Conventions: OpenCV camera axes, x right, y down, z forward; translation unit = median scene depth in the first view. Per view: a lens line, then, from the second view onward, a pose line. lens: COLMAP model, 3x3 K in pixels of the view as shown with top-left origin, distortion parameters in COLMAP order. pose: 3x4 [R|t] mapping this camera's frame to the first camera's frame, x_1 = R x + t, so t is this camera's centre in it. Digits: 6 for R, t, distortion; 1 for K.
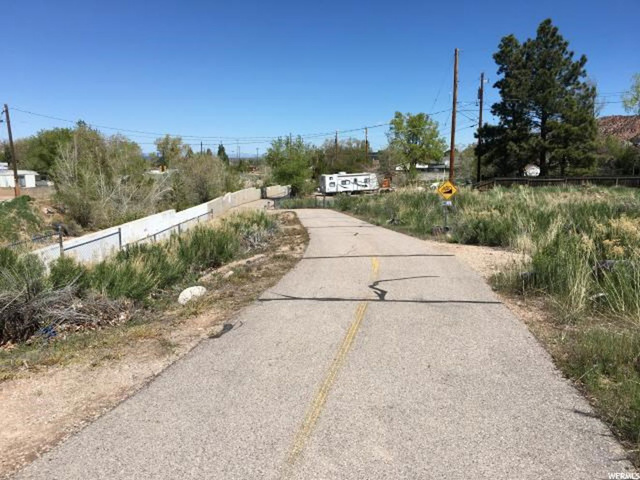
lens RADIAL K [[547.8, 0, 321.1], [0, 547.8, 239.8], [0, 0, 1]] dist [0.075045, -0.079416]
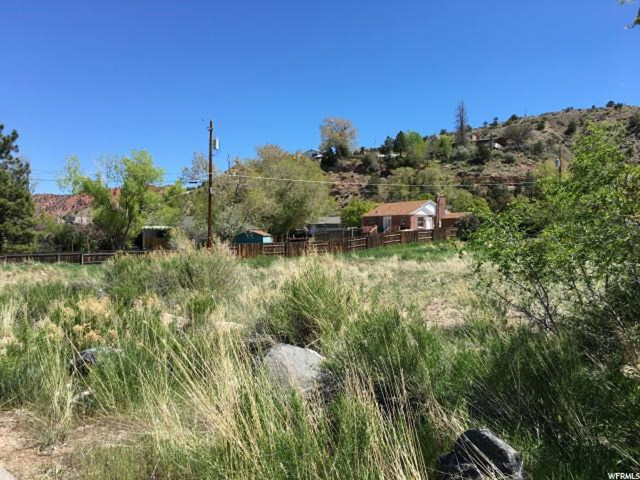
lens RADIAL K [[547.8, 0, 317.7], [0, 547.8, 239.1], [0, 0, 1]] dist [0.075045, -0.079416]
pose [[0.595389, 0.002388, 0.803434, 0.003246], [0.107616, 0.990747, -0.082694, -0.003765], [-0.796198, 0.135698, 0.589623, 0.022601]]
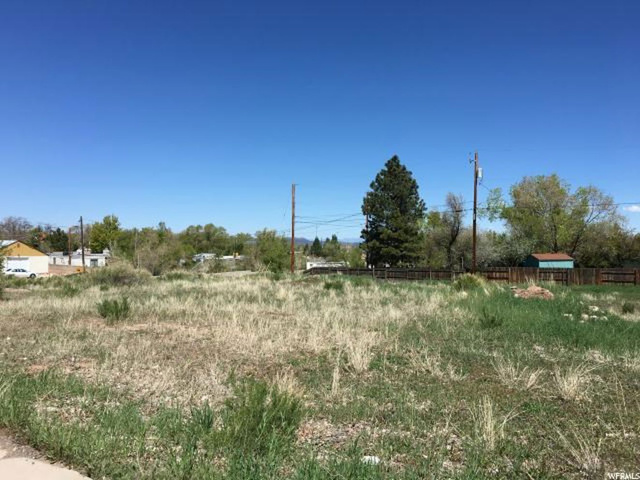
lens RADIAL K [[547.8, 0, 320.4], [0, 547.8, 241.8], [0, 0, 1]] dist [0.075045, -0.079416]
pose [[0.940862, 0.009918, -0.338646, 0.649418], [-0.060848, 0.988264, -0.140110, 0.019535], [0.333282, 0.152430, 0.930424, -0.289133]]
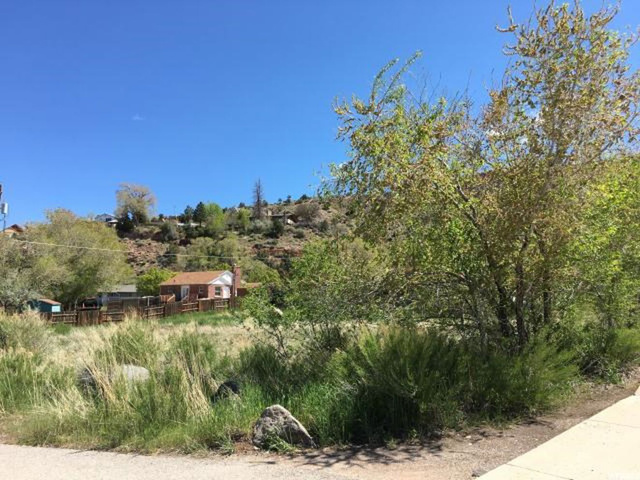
lens RADIAL K [[547.8, 0, 319.4], [0, 547.8, 241.0], [0, 0, 1]] dist [0.075045, -0.079416]
pose [[0.268876, 0.119028, 0.955792, -0.064182], [0.130497, 0.978683, -0.158589, 0.002889], [-0.954294, 0.167369, 0.247611, -0.012888]]
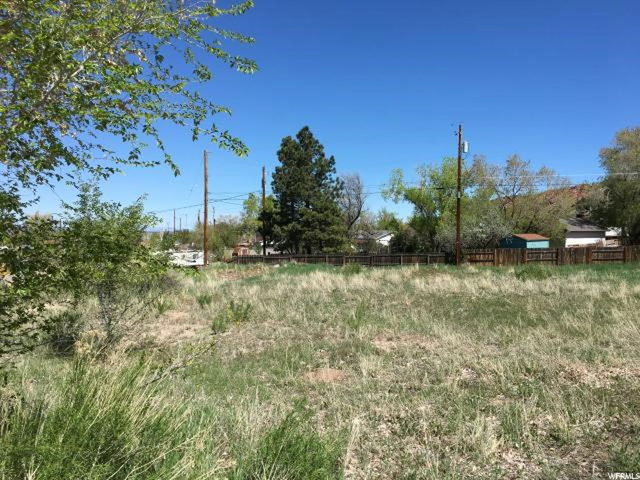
lens RADIAL K [[547.8, 0, 321.6], [0, 547.8, 239.9], [0, 0, 1]] dist [0.075045, -0.079416]
pose [[0.991967, 0.000509, 0.126495, 0.268285], [0.016332, 0.991107, -0.132064, 0.010010], [-0.125437, 0.133069, 0.983137, -0.147394]]
